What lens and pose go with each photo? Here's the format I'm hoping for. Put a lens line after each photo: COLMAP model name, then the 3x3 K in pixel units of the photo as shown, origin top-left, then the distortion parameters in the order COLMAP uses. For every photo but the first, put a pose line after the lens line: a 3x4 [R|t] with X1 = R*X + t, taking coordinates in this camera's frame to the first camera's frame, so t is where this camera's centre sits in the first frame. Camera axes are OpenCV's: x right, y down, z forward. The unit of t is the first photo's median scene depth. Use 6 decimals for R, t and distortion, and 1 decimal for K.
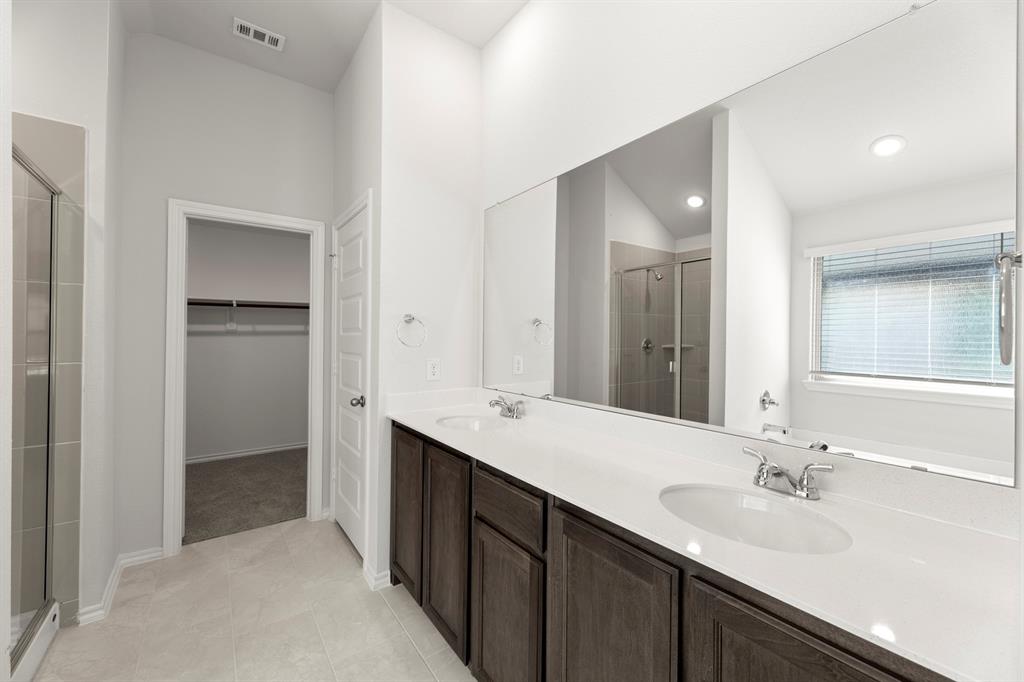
lens RADIAL K [[409.0, 0, 512.0], [0, 409.0, 341.0], [0, 0, 1]] dist [0.000281, -0.000091]
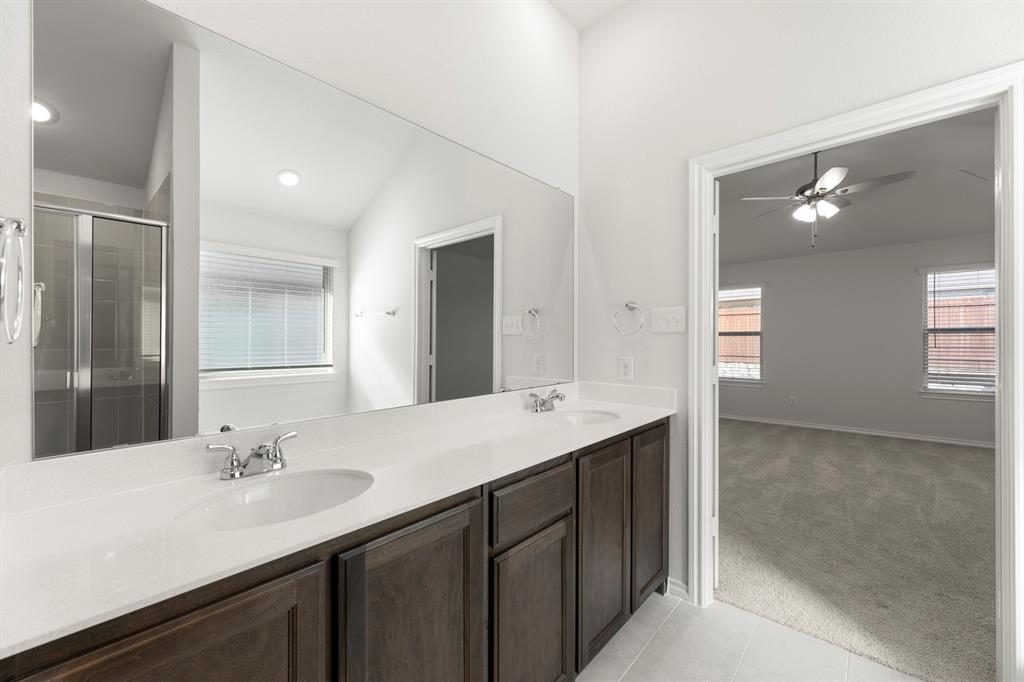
lens RADIAL K [[409.0, 0, 512.0], [0, 409.0, 341.0], [0, 0, 1]] dist [0.000281, -0.000091]
pose [[-0.201999, -0.004415, 0.979376, -0.893721], [0.015812, 0.999845, 0.007768, 0.026363], [-0.979258, 0.017055, -0.201898, 1.193891]]
